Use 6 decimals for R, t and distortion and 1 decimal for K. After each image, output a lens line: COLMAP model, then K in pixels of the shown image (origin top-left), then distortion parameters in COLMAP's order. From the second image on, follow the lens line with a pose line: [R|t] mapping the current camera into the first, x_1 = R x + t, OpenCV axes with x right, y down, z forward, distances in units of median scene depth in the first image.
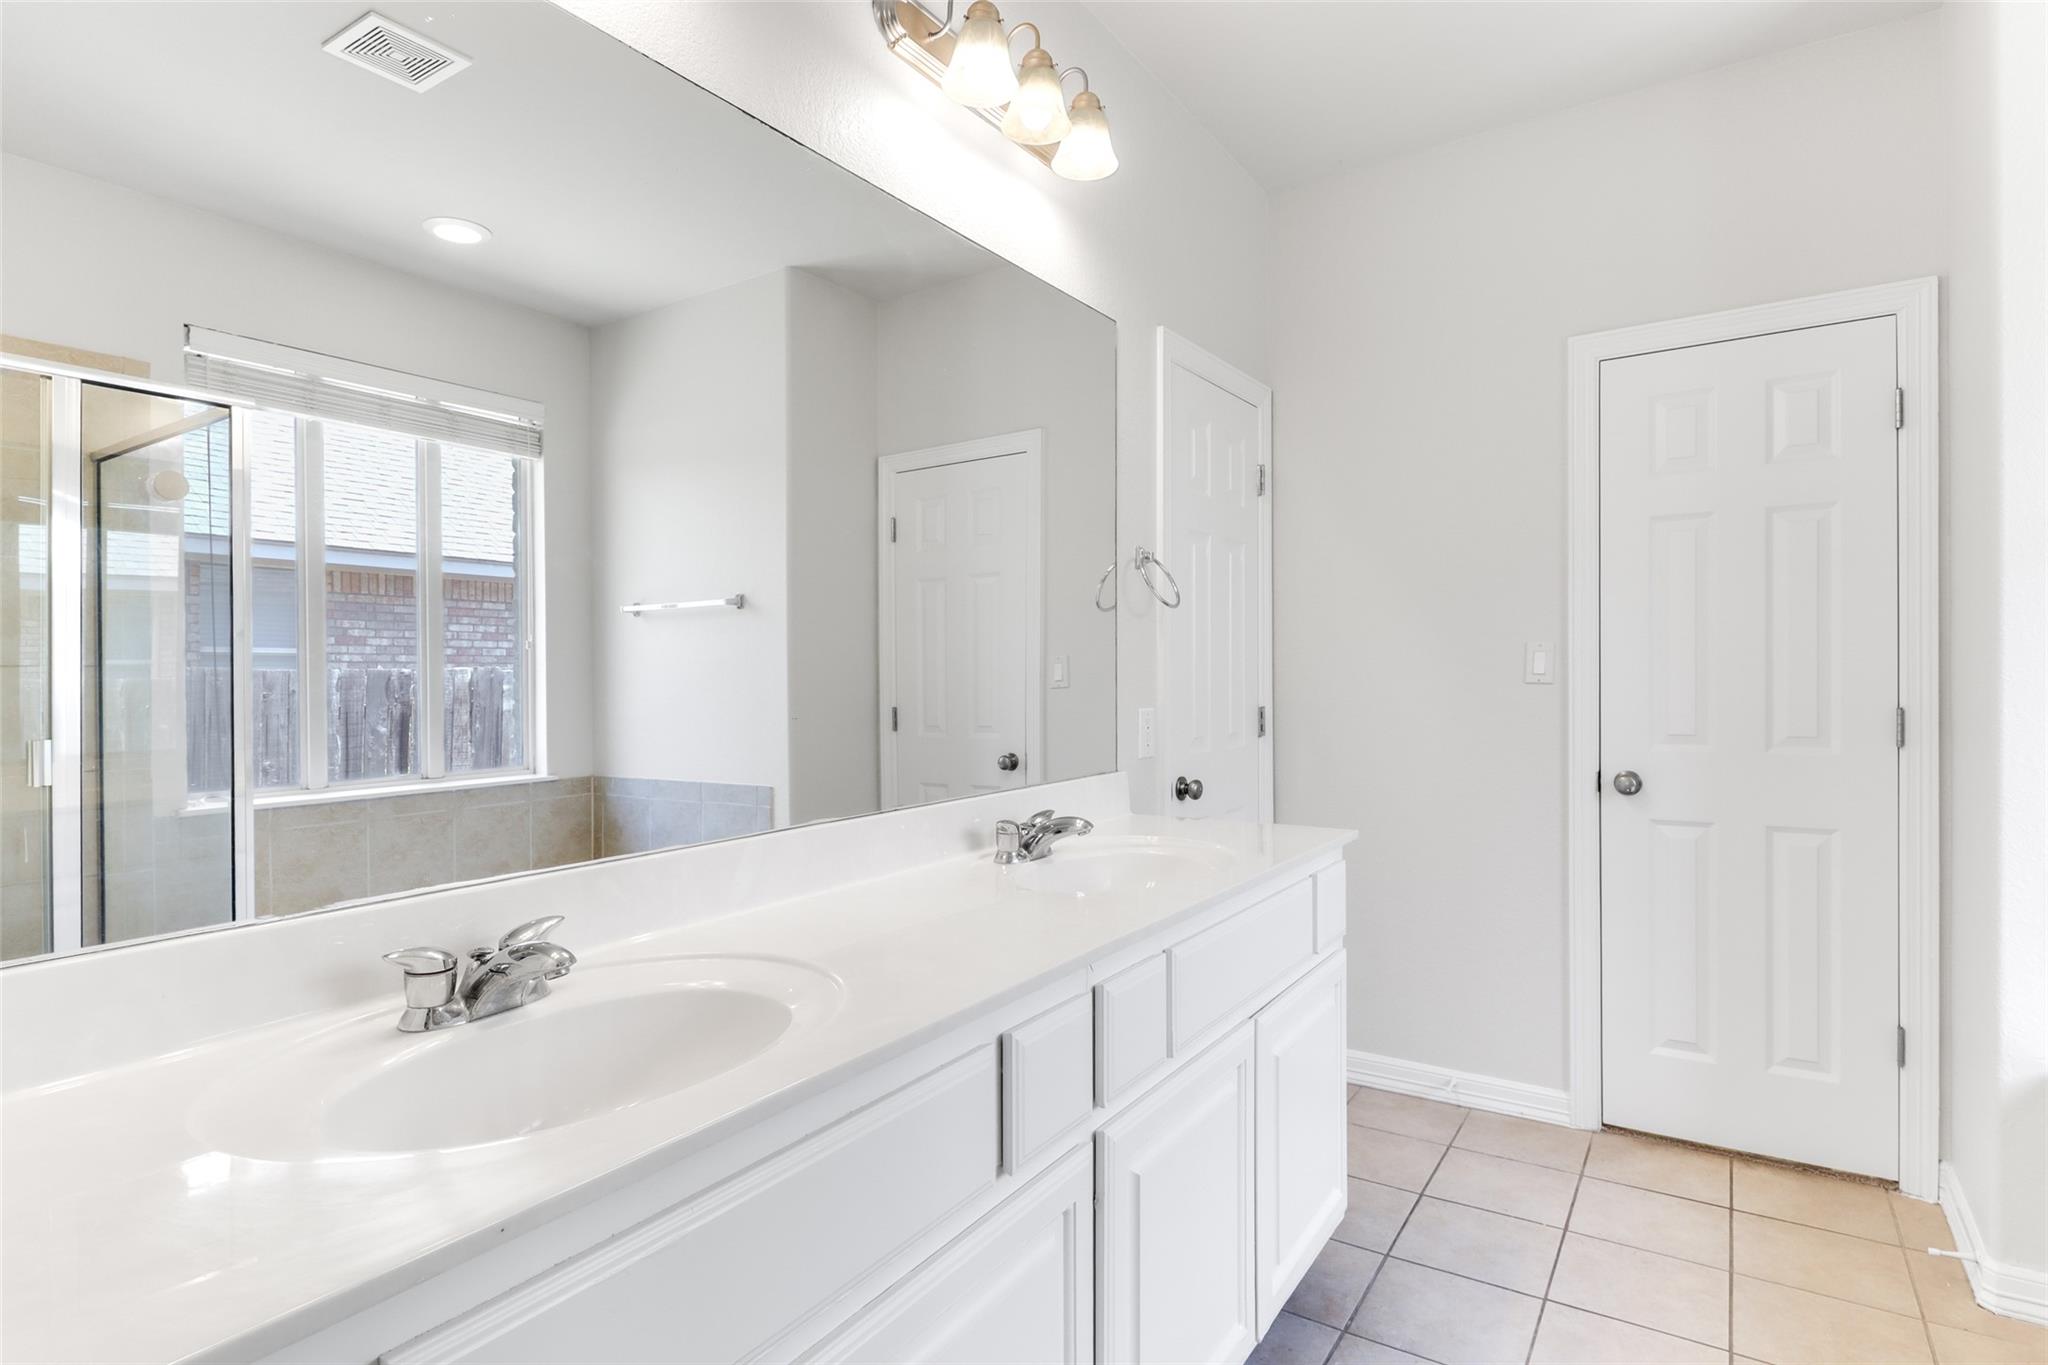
lens RADIAL K [[1055.7, 0, 1024.0], [0, 1055.7, 682.5], [0, 0, 1]] dist [0.017776, -0.009725]
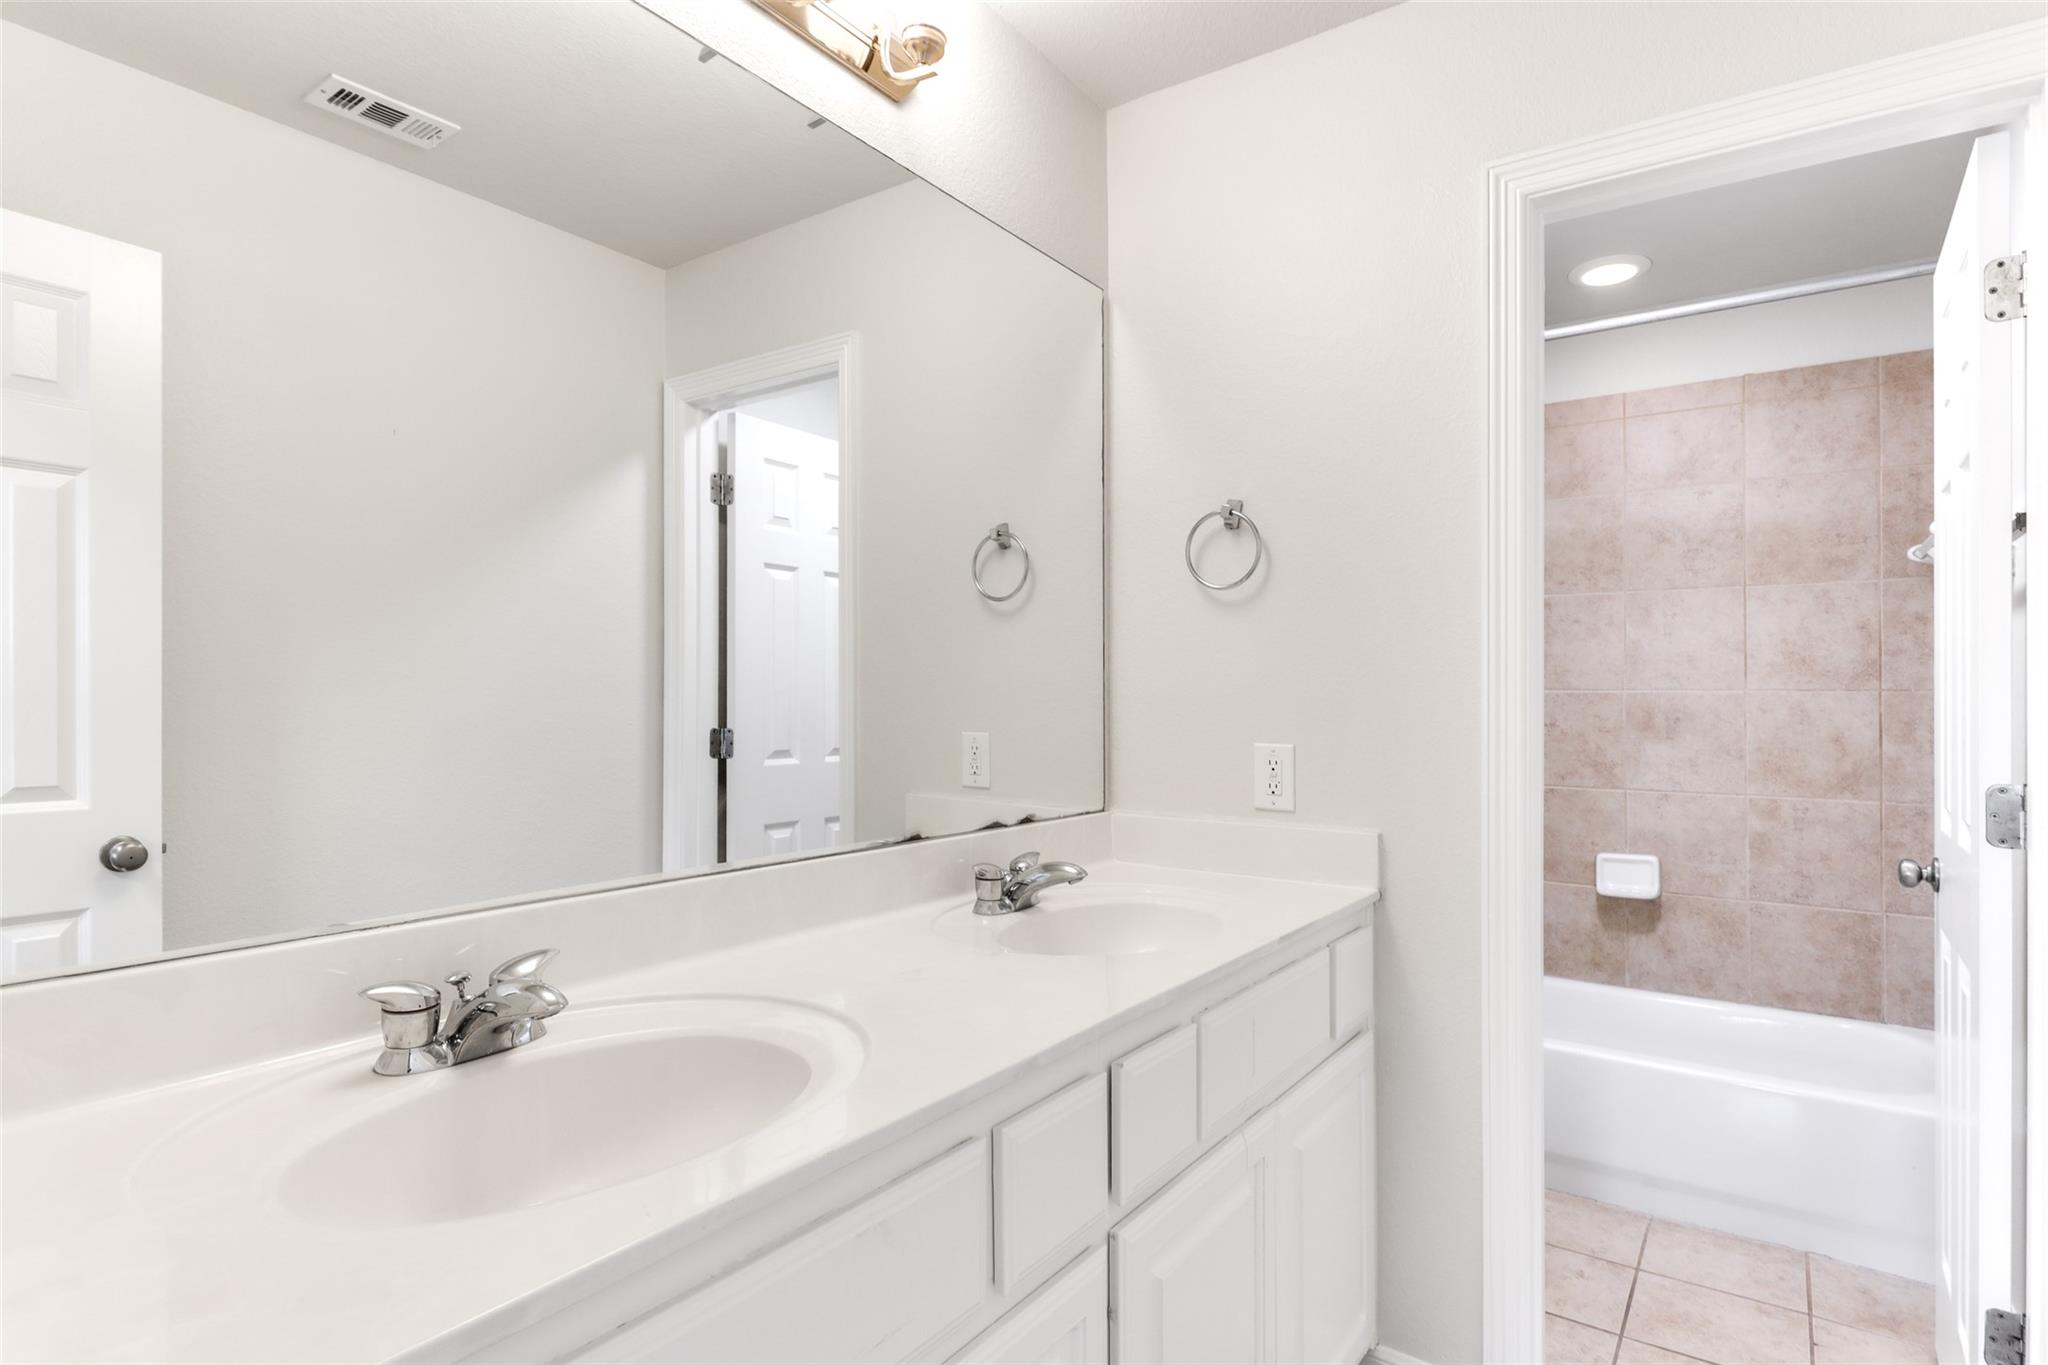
lens RADIAL K [[1055.7, 0, 1024.0], [0, 1055.7, 682.5], [0, 0, 1]] dist [0.017776, -0.009725]
pose [[0.994724, 0.001568, -0.102580, 0.075042], [-0.004017, 0.999712, -0.023667, 0.004533], [0.102513, 0.023954, 0.994443, 0.120190]]
